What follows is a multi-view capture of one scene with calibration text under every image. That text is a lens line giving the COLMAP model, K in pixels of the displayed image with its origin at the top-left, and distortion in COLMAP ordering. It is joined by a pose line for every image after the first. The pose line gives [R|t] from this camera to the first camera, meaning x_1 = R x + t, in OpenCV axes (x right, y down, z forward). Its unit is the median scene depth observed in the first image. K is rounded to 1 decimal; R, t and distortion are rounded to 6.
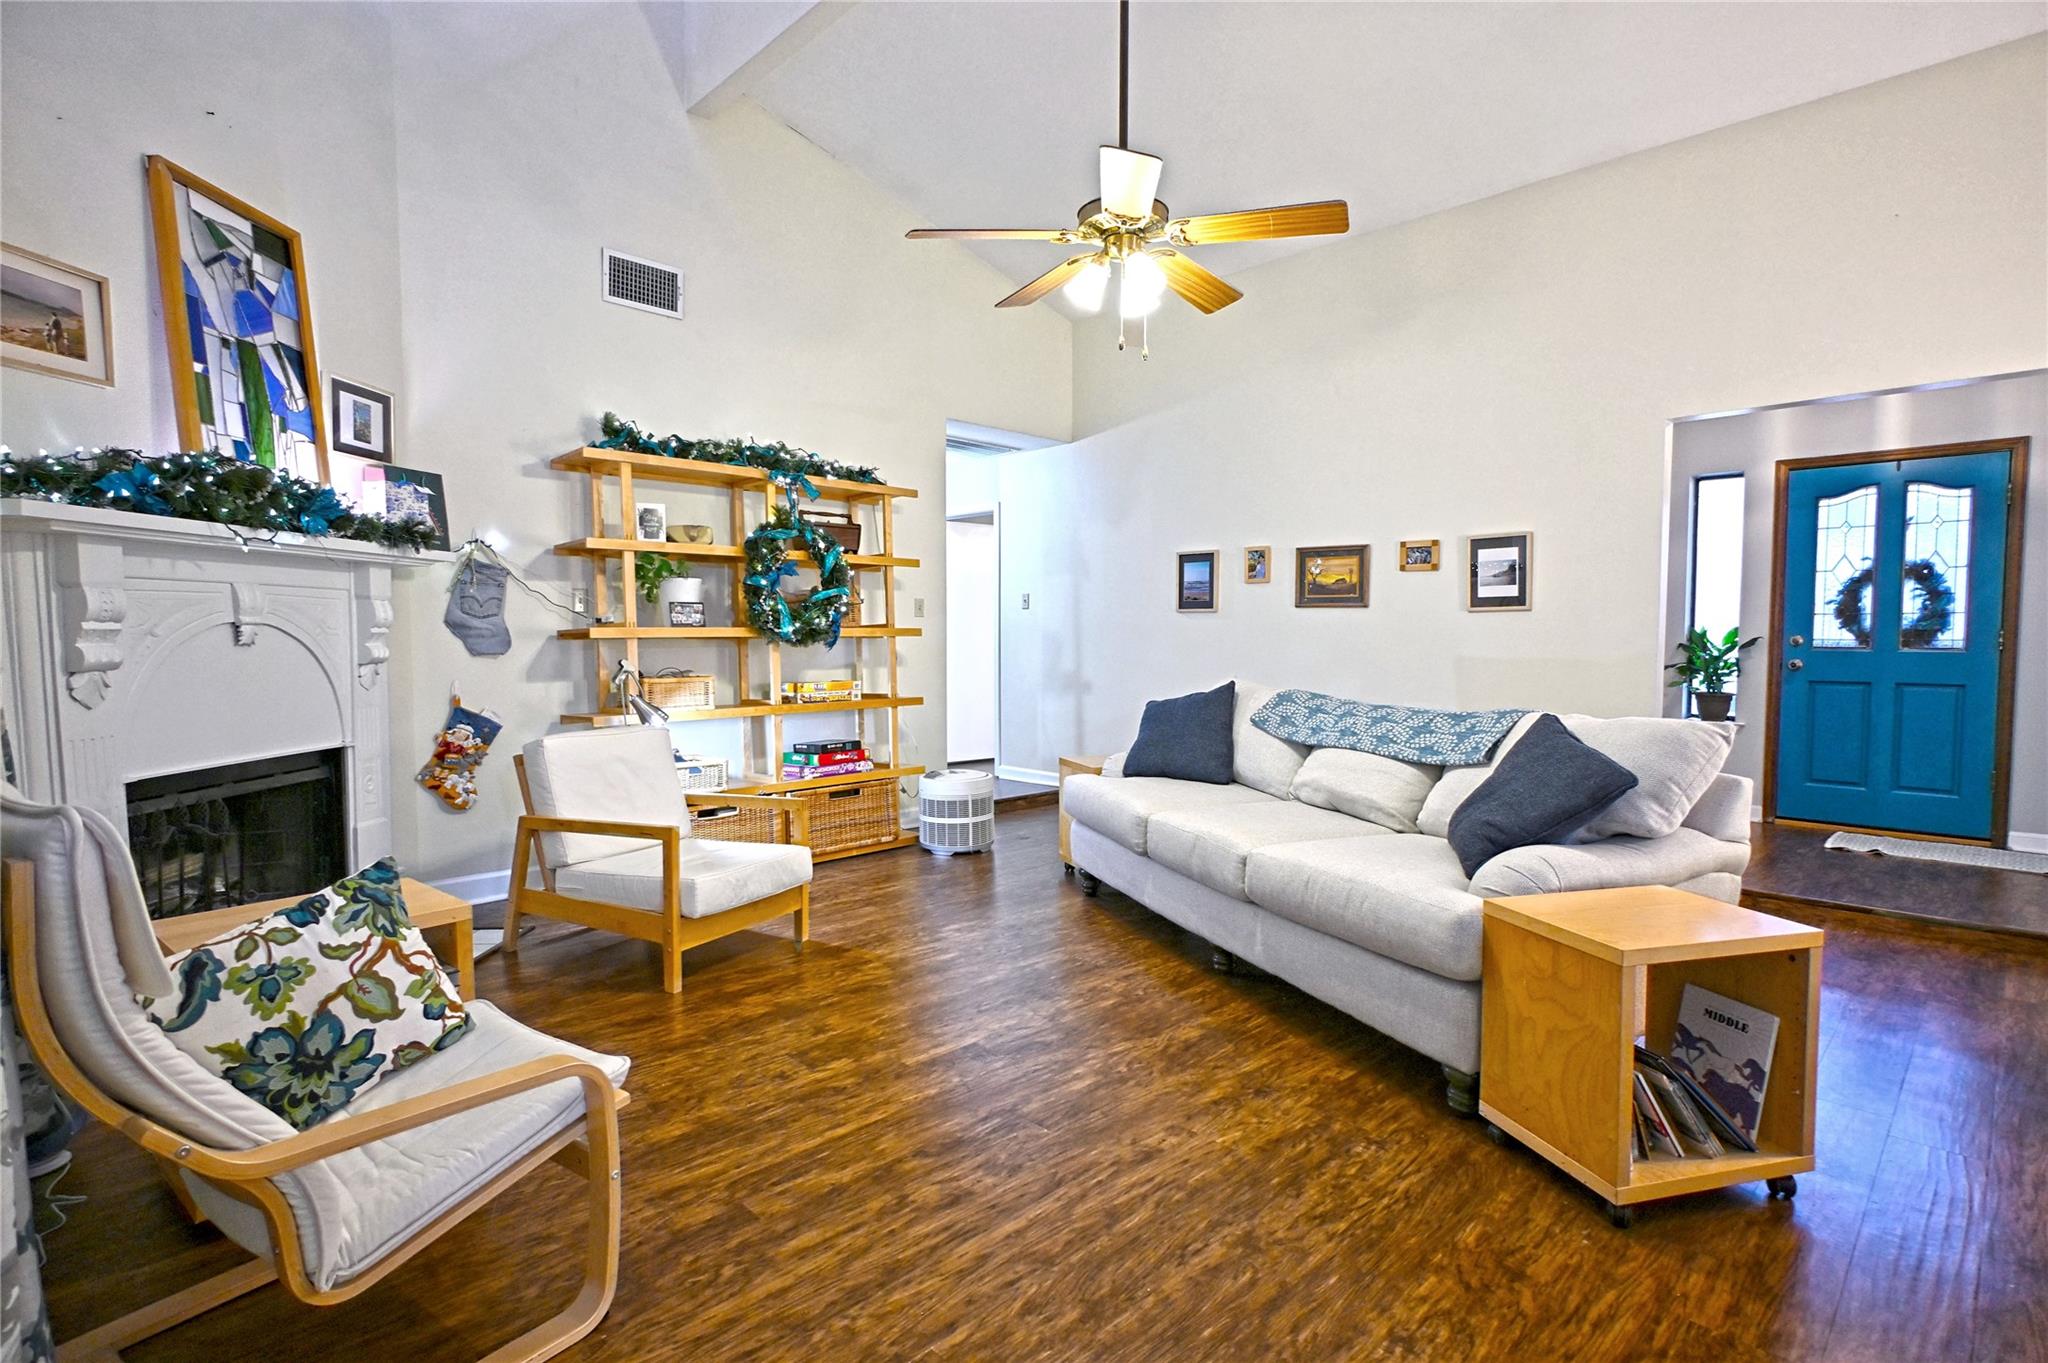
lens RADIAL K [[992.9, 0, 1024.0], [0, 992.9, 681.5], [0, 0, 1]] dist [0.002432, 0.000114]
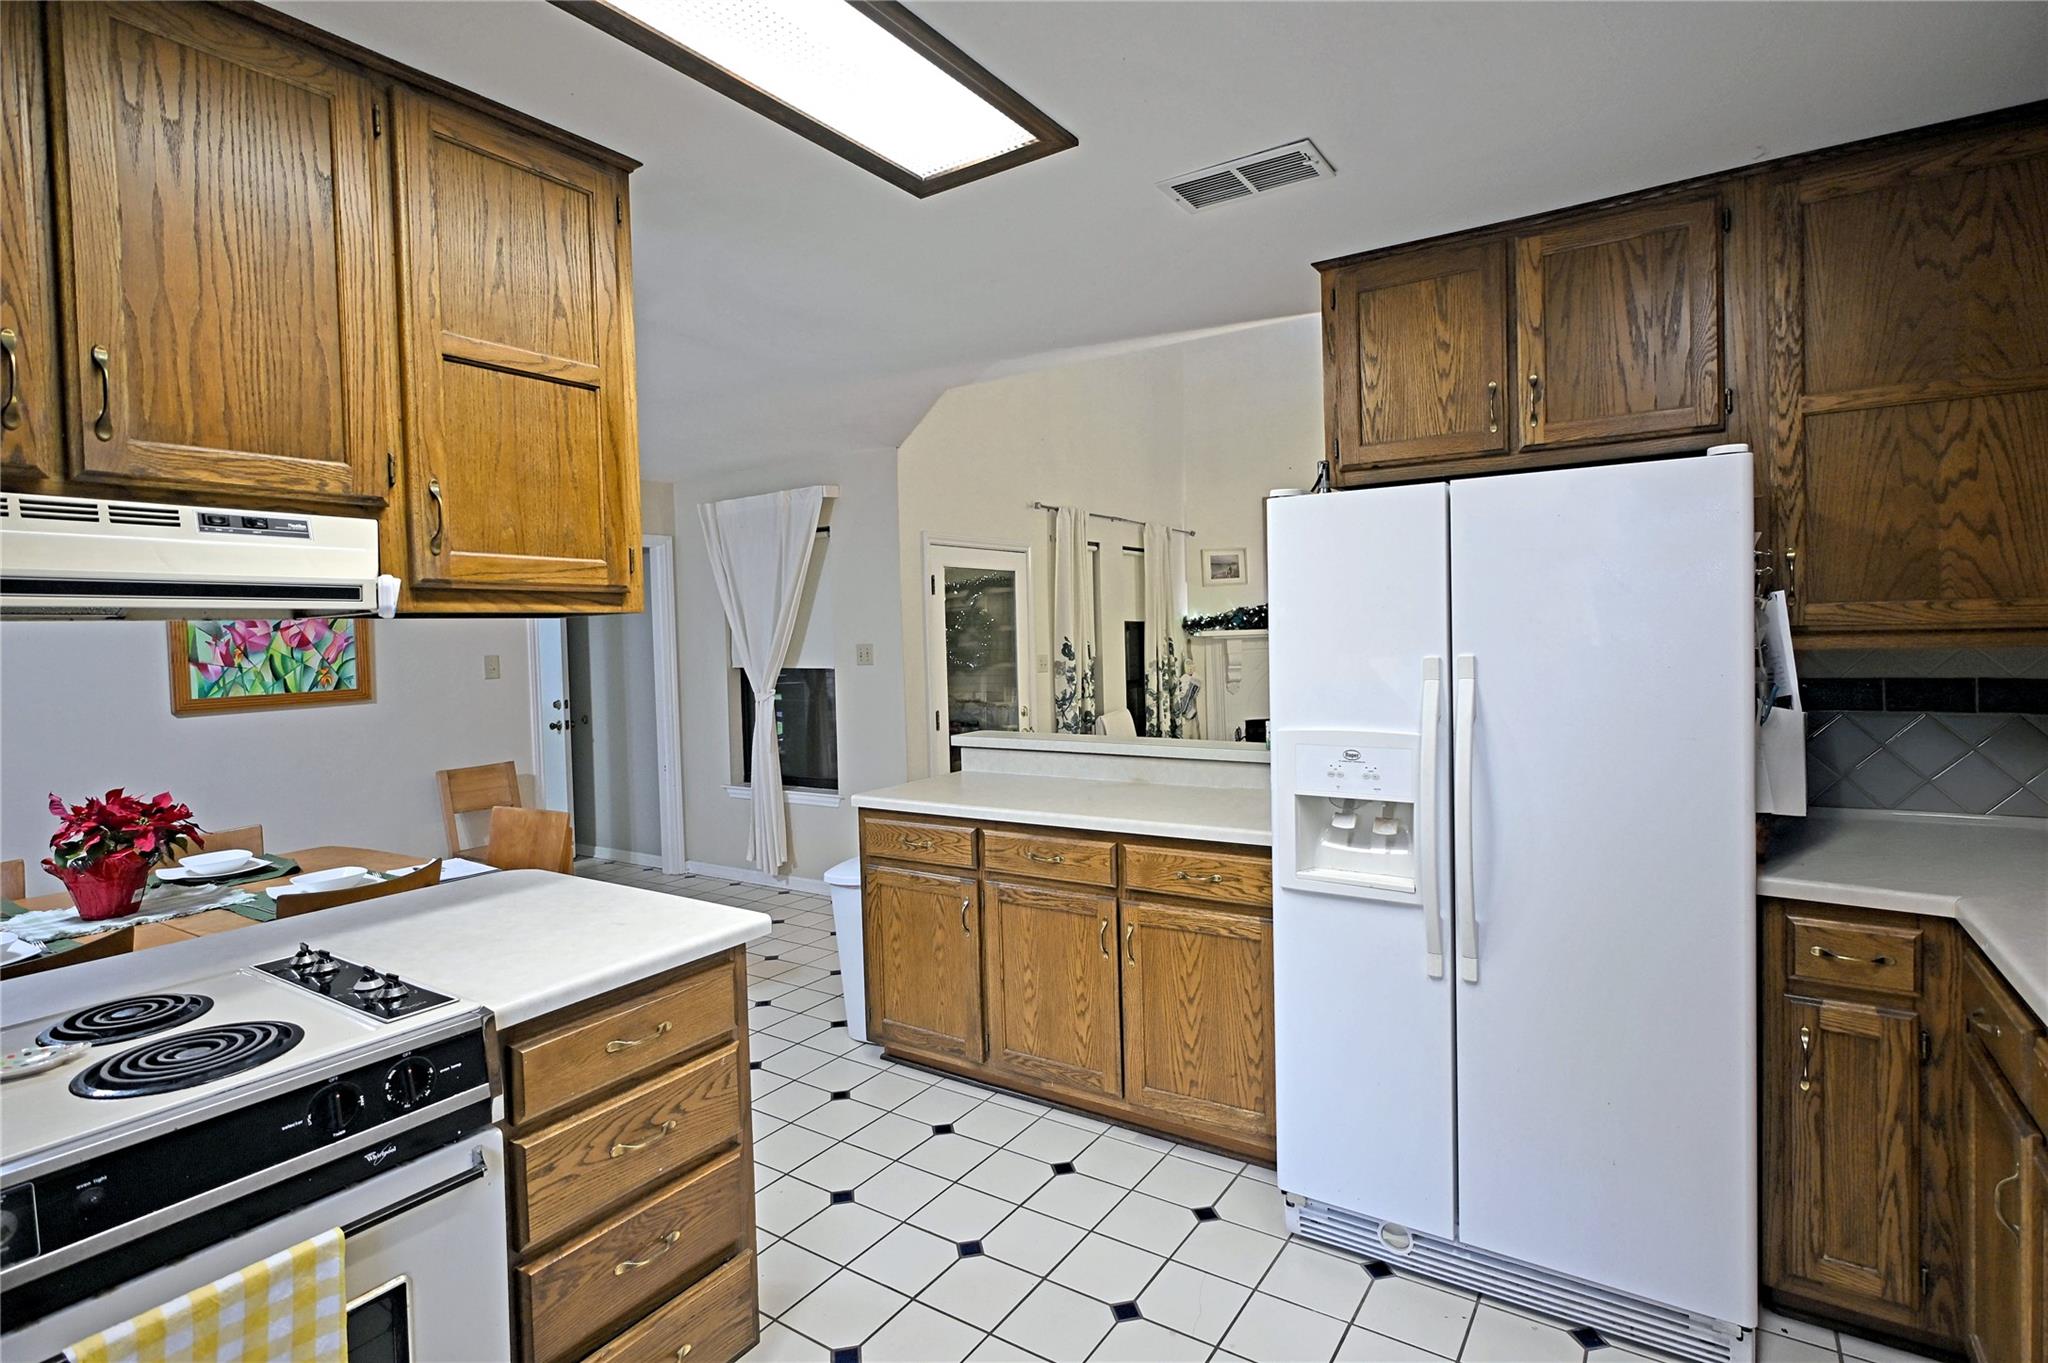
lens RADIAL K [[1009.0, 0, 1048.7], [0, 1009.0, 682.3], [0, 0, 1]] dist [-0.011125, -0.000660]
pose [[0.223319, 0.043751, -0.973763, 1.382887], [-0.019710, 0.998991, 0.040364, -0.085701], [0.974546, 0.010178, 0.223956, -0.183515]]
